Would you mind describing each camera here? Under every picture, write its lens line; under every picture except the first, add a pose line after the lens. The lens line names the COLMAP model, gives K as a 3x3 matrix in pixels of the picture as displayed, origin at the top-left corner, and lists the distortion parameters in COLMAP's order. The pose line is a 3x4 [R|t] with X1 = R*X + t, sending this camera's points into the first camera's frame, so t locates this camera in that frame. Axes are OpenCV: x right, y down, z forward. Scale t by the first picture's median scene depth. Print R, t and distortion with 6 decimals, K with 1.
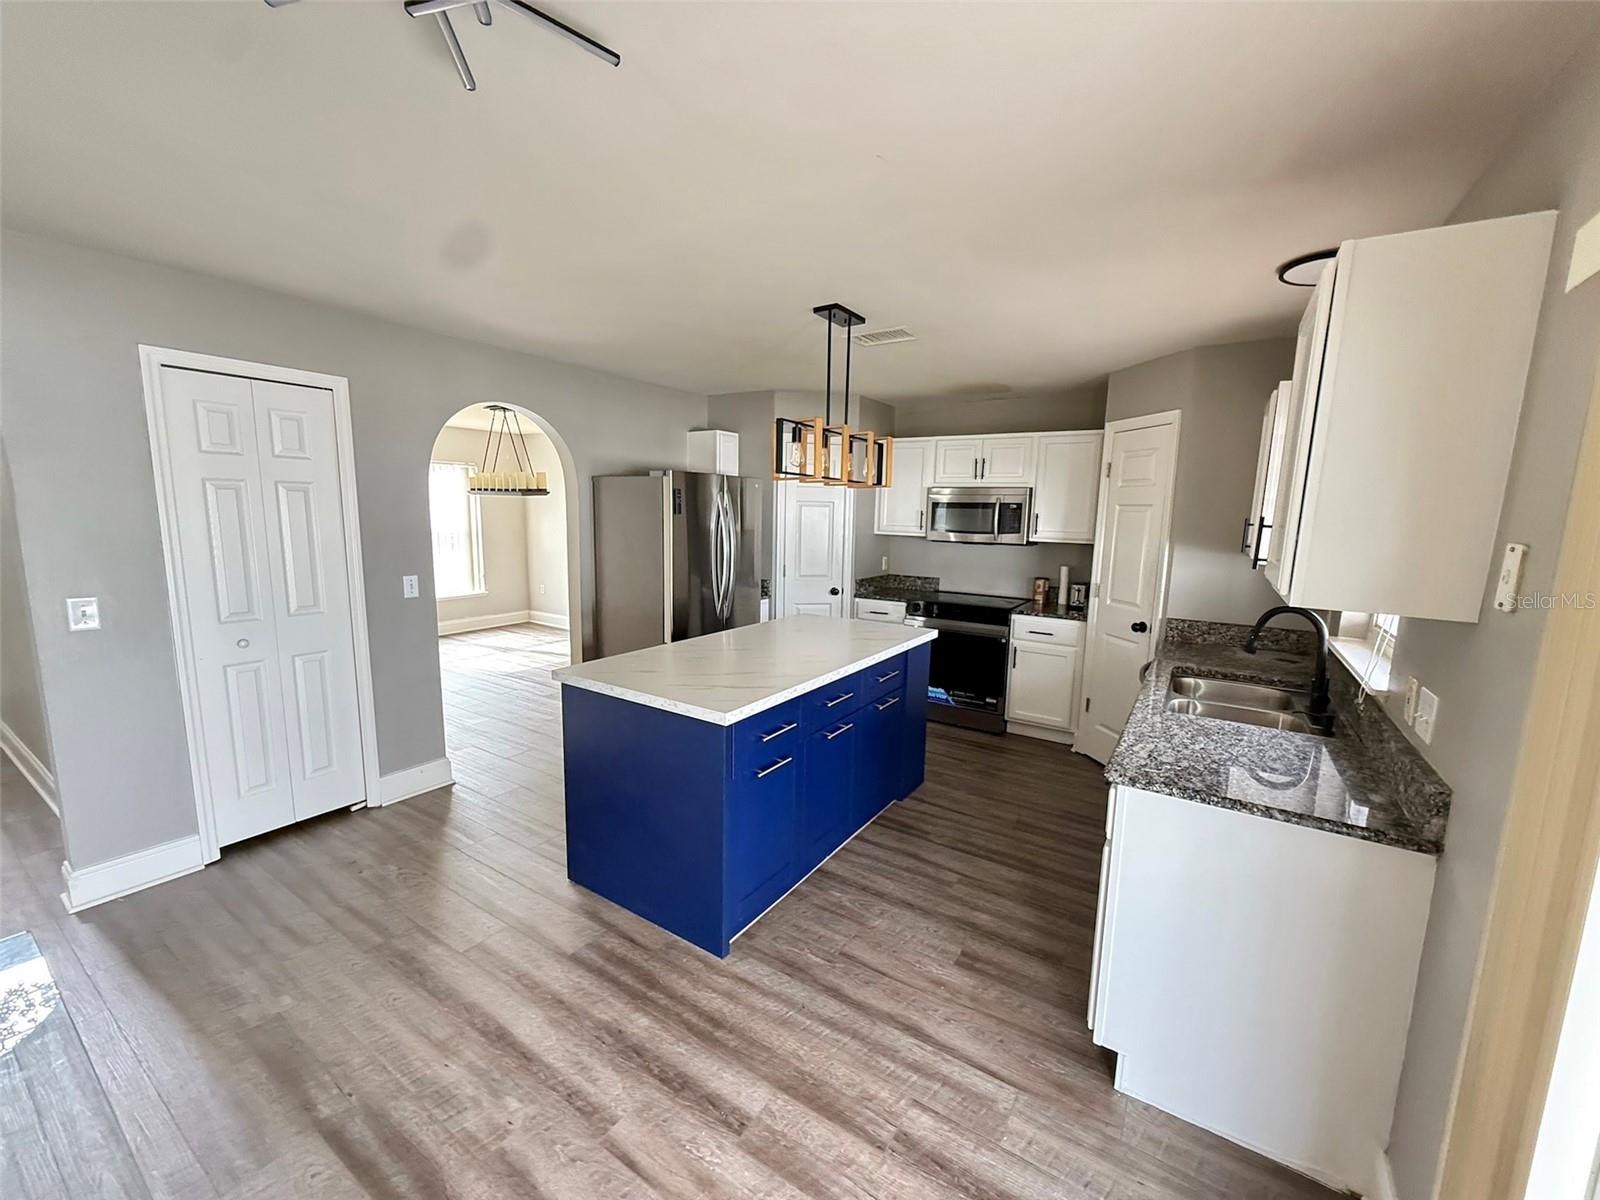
lens RADIAL K [[636.2, 0, 808.2], [0, 636.2, 603.9], [0, 0, 1]] dist [0.004334, 0.000463]
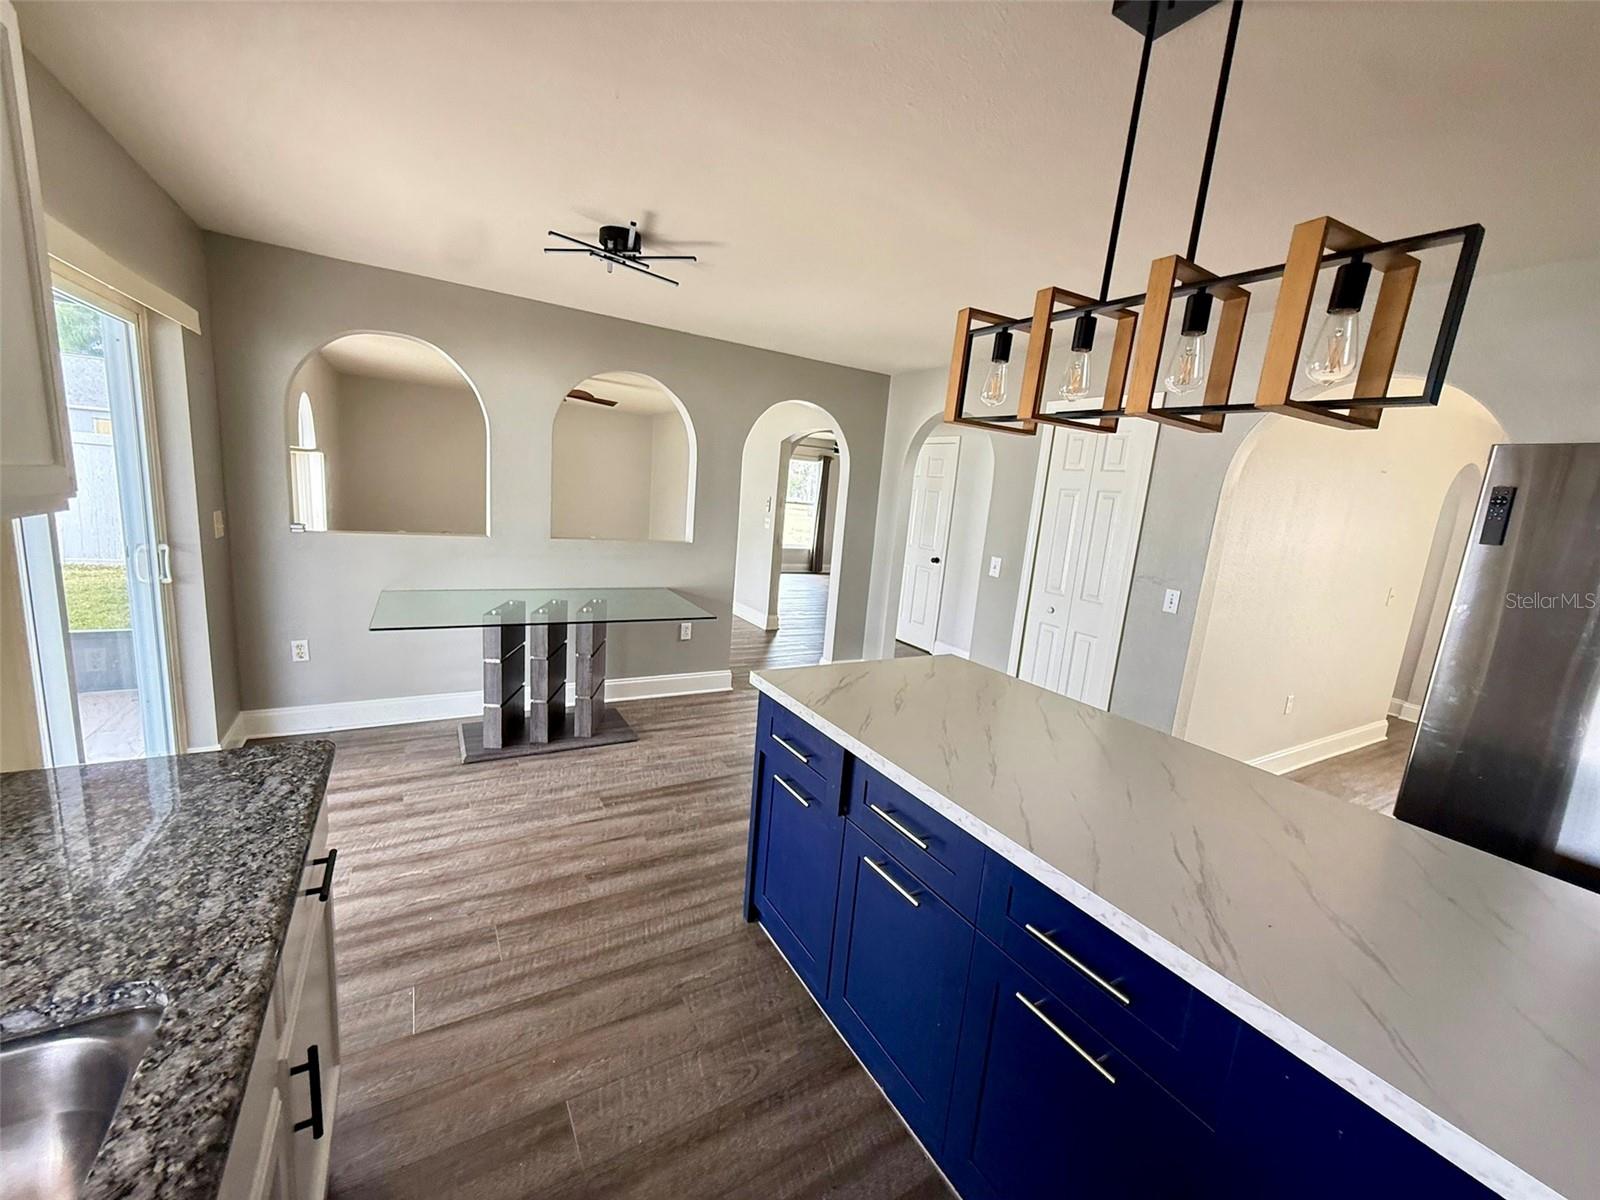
lens RADIAL K [[636.2, 0, 800.4], [0, 636.2, 603.5], [0, 0, 1]] dist [0.004334, 0.000463]
pose [[-0.448569, 0.103126, -0.887779, 0.802224], [-0.224463, 0.948485, 0.223592, -0.193415], [0.865103, 0.299570, -0.402313, 1.590627]]
